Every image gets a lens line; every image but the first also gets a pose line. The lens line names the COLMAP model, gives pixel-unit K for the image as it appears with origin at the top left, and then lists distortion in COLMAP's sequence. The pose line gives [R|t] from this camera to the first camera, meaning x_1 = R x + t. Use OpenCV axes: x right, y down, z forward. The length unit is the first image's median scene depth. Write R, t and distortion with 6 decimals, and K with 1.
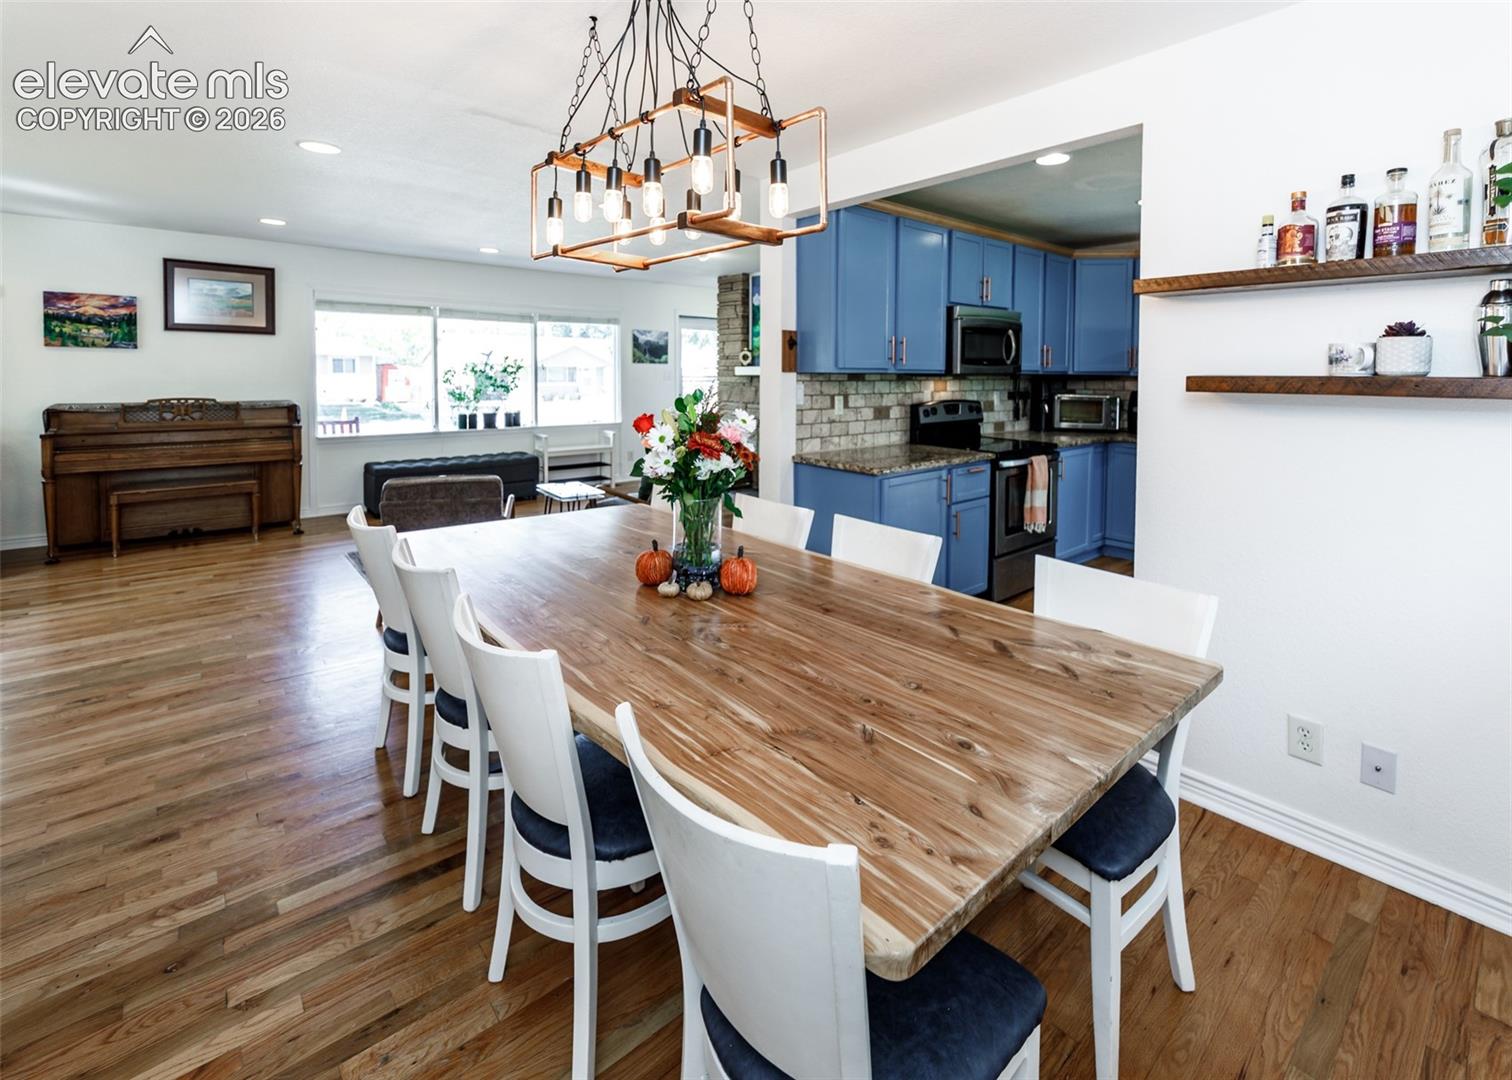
lens RADIAL K [[671.8, 0, 760.9], [0, 671.8, 395.0], [0, 0, 1]] dist [0.003210, 0.000268]
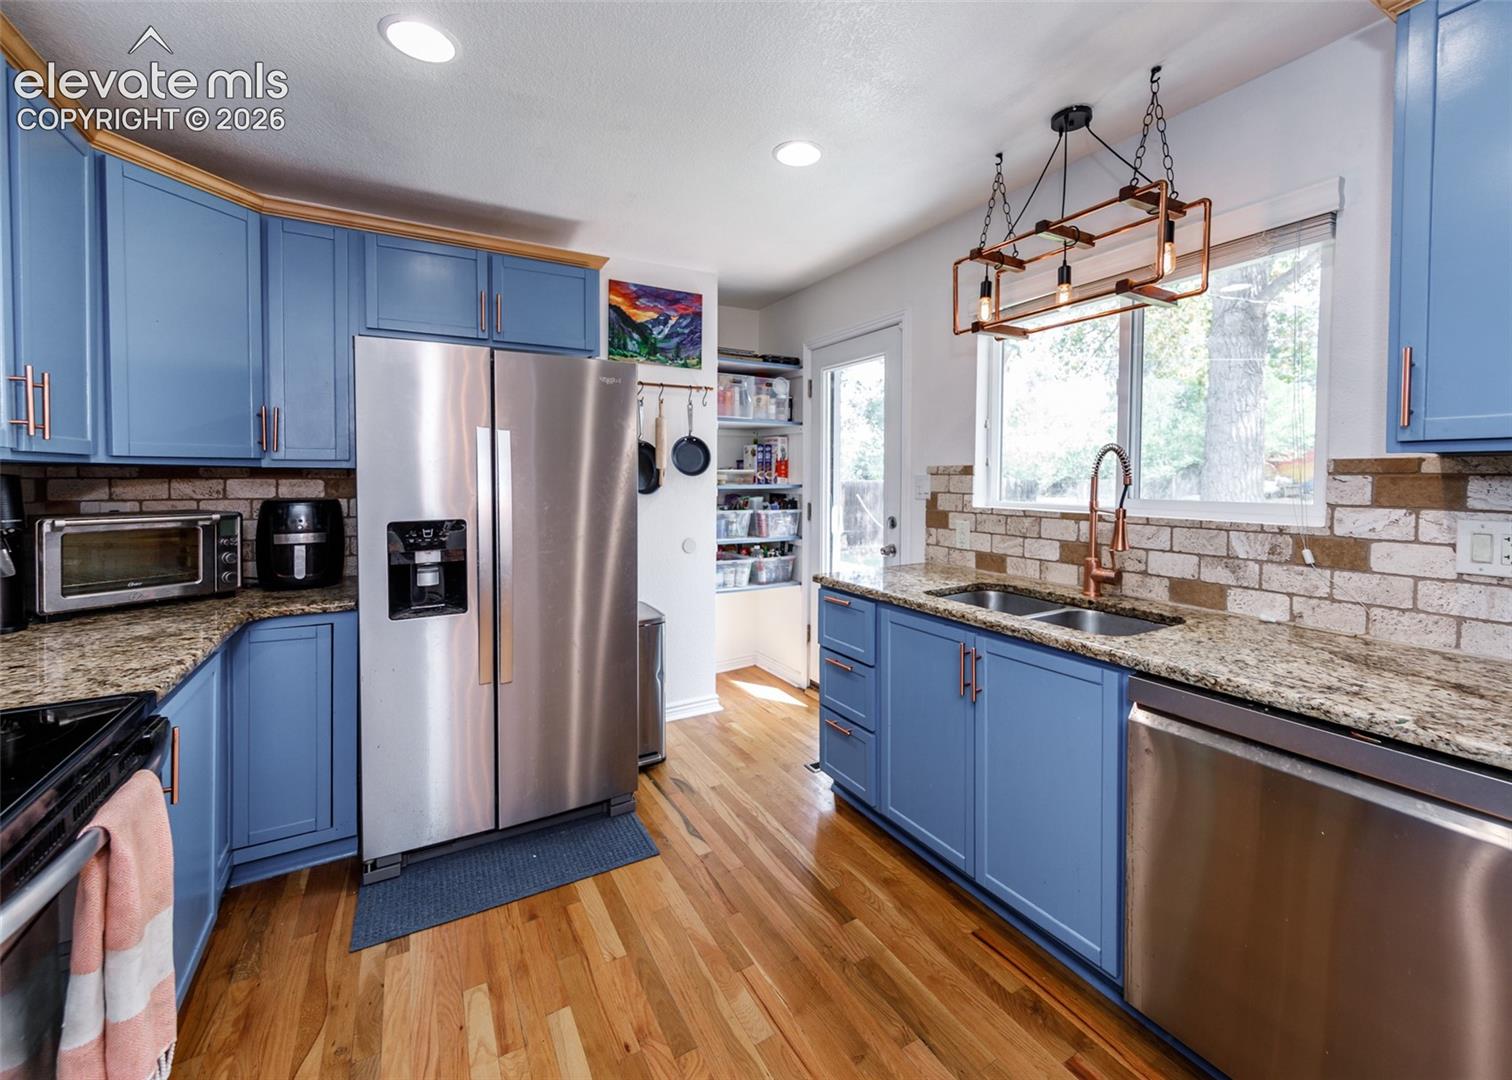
lens RADIAL K [[623.6, 0, 782.3], [0, 623.6, 480.3], [0, 0, 1]] dist [0.005129, -0.001220]
pose [[0.158522, -0.017042, 0.987208, 0.203187], [0.035887, 0.999290, 0.011488, -0.012810], [-0.986703, 0.033606, 0.159021, 0.633324]]
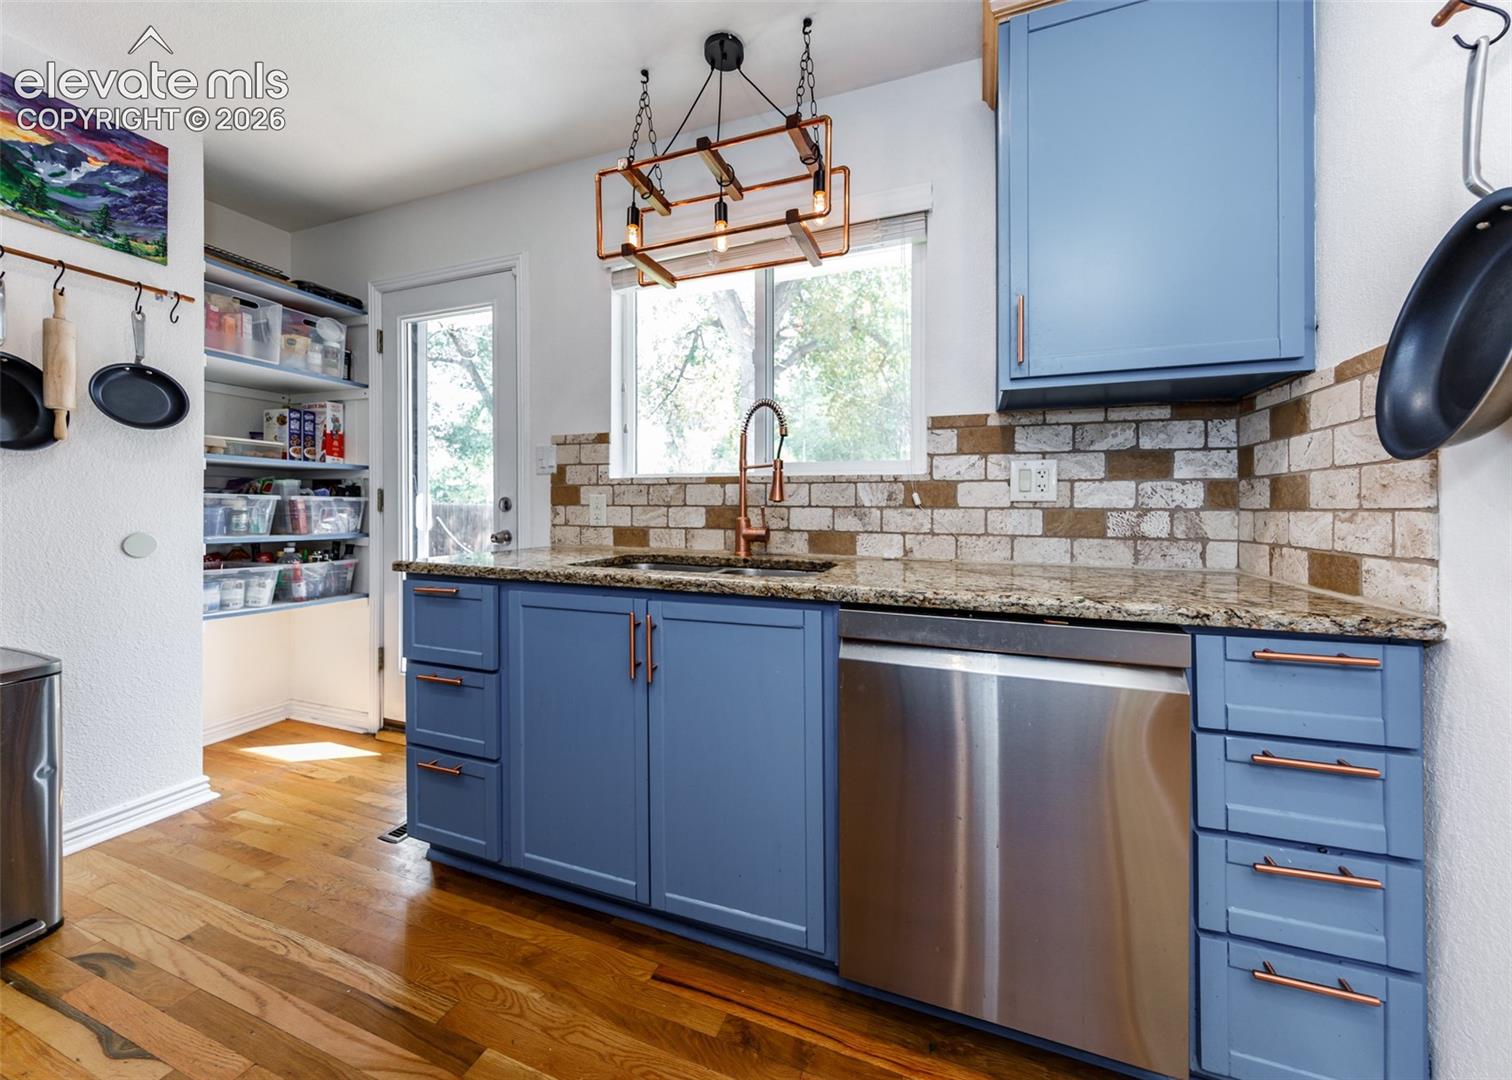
lens RADIAL K [[542.2, 0, 771.9], [0, 542.2, 513.7], [0, 0, 1]] dist [0.004860, -0.000758]
pose [[-0.496946, -0.016466, 0.867625, 0.339795], [0.026392, 0.999071, 0.034077, 0.041601], [-0.867380, 0.039833, -0.496050, 0.658840]]
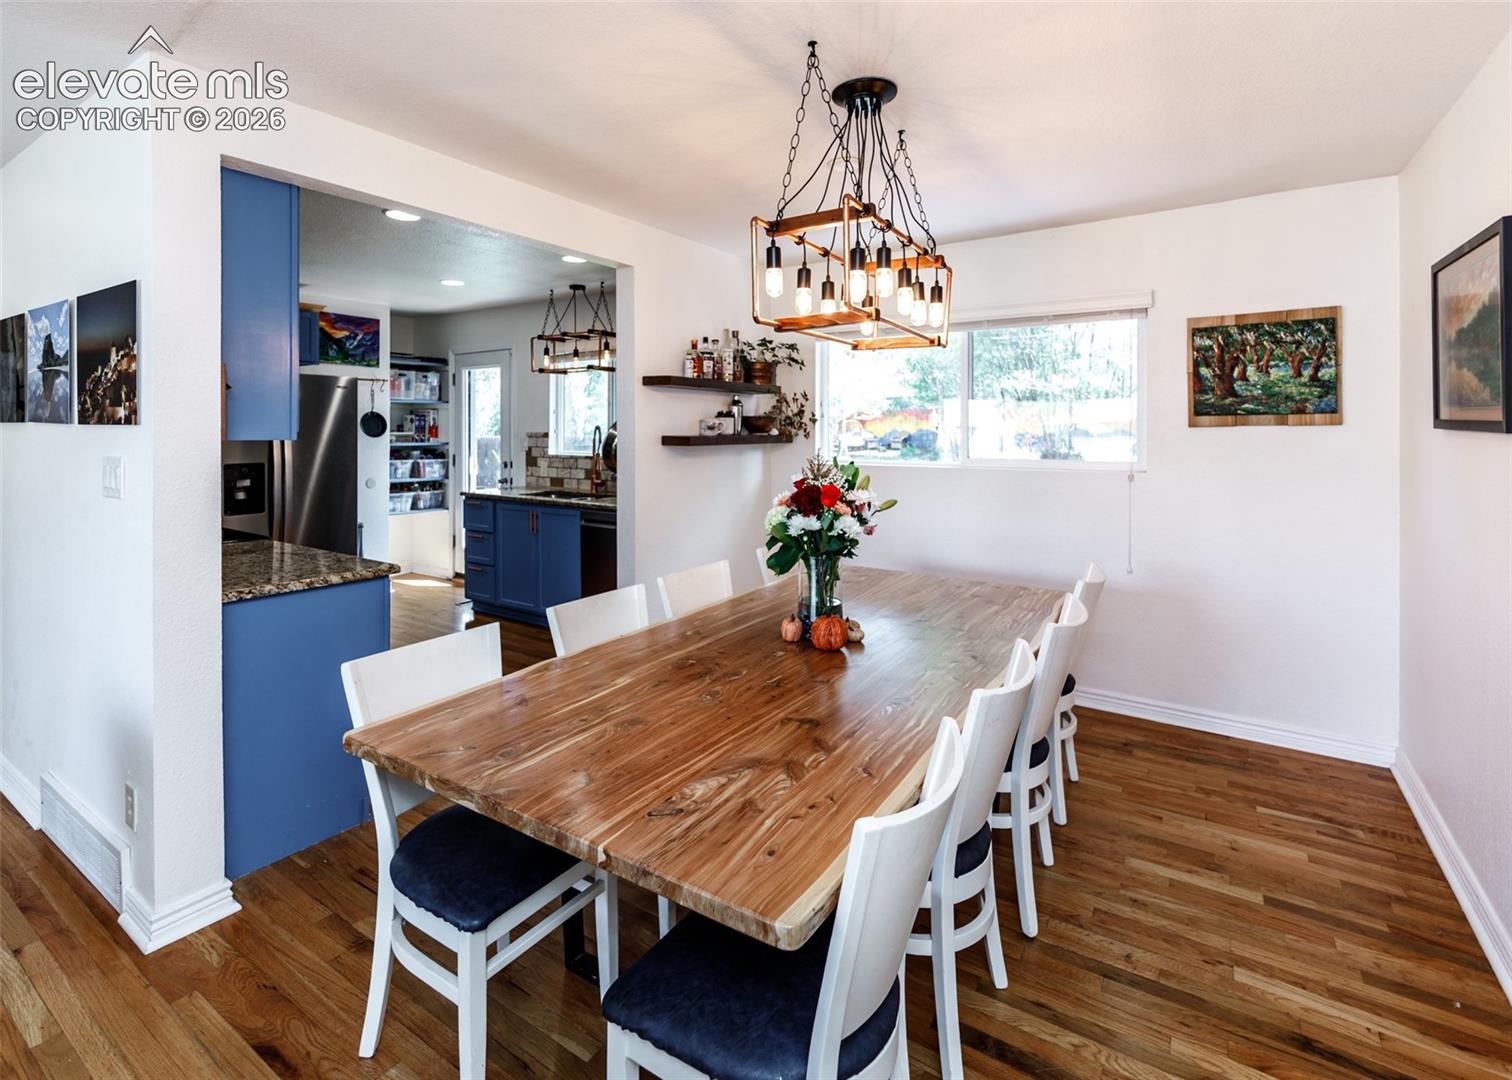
lens RADIAL K [[715.6, 0, 729.7], [0, 715.6, 430.7], [0, 0, 1]] dist [0.003454, -0.000874]
pose [[-0.271142, -0.011500, 0.962471, -0.486932], [0.030192, 0.999335, 0.020446, -0.032293], [-0.962066, 0.034603, -0.270614, 0.585817]]
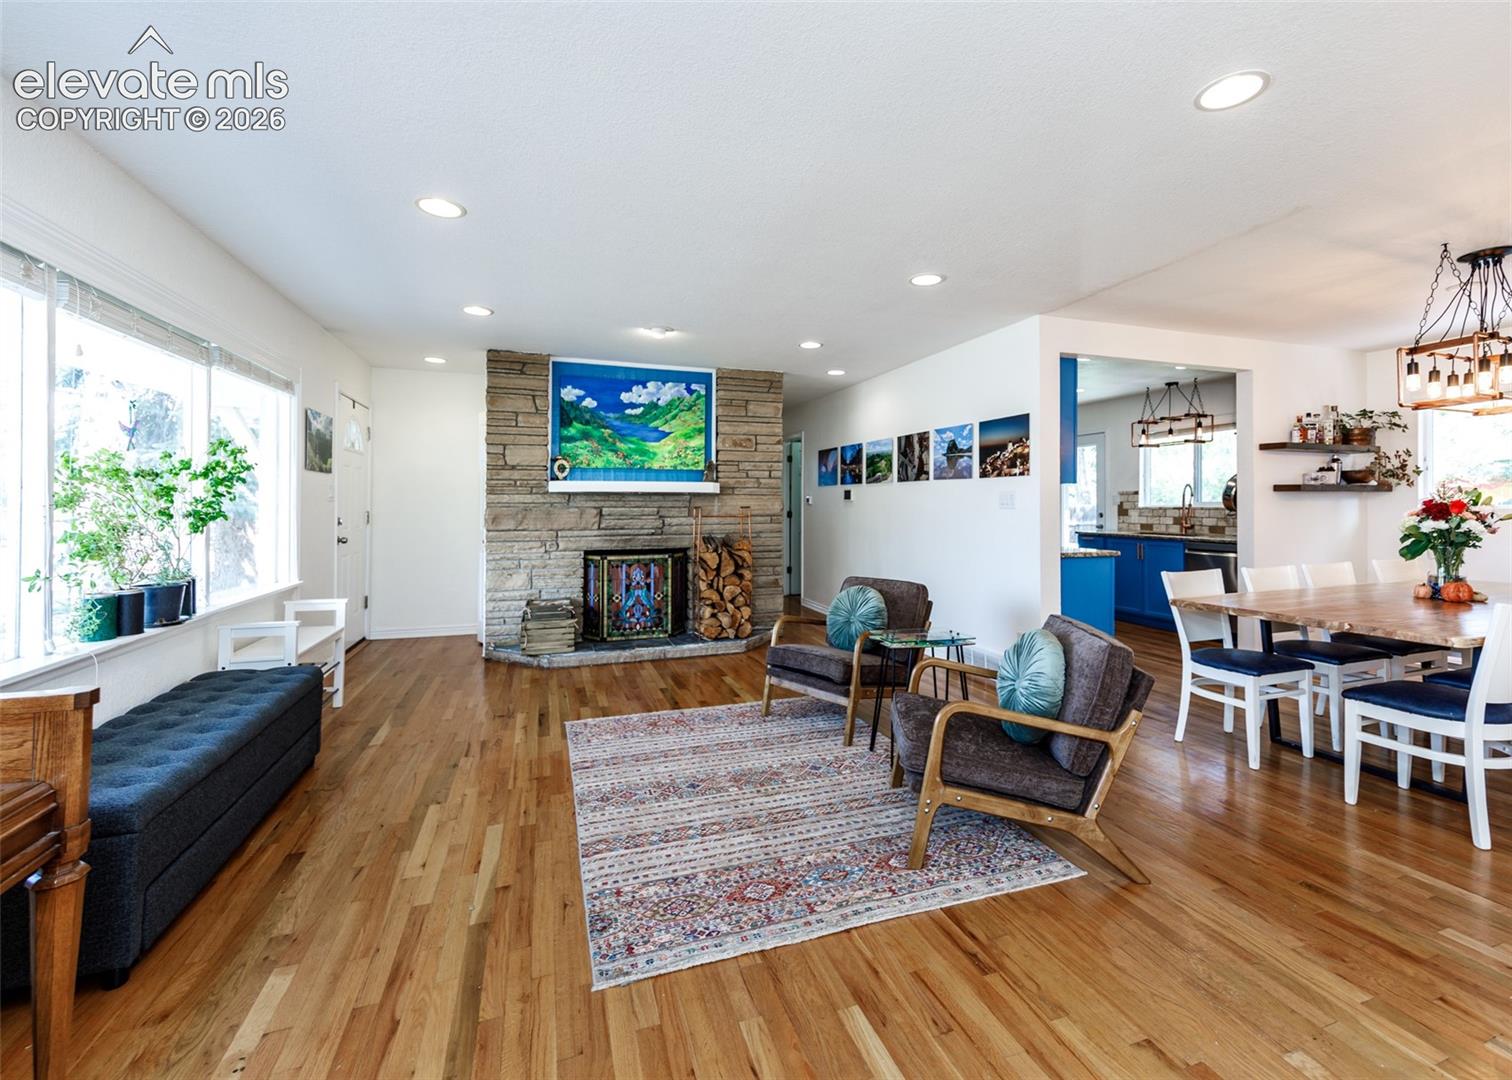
lens RADIAL K [[640.1, 0, 769.8], [0, 640.1, 505.7], [0, 0, 1]] dist [-0.002695, 0.000530]
pose [[0.353932, -0.010327, 0.935214, -0.937385], [0.038031, 0.999271, -0.003358, -0.006461], [-0.934497, 0.036756, 0.354067, 0.833968]]
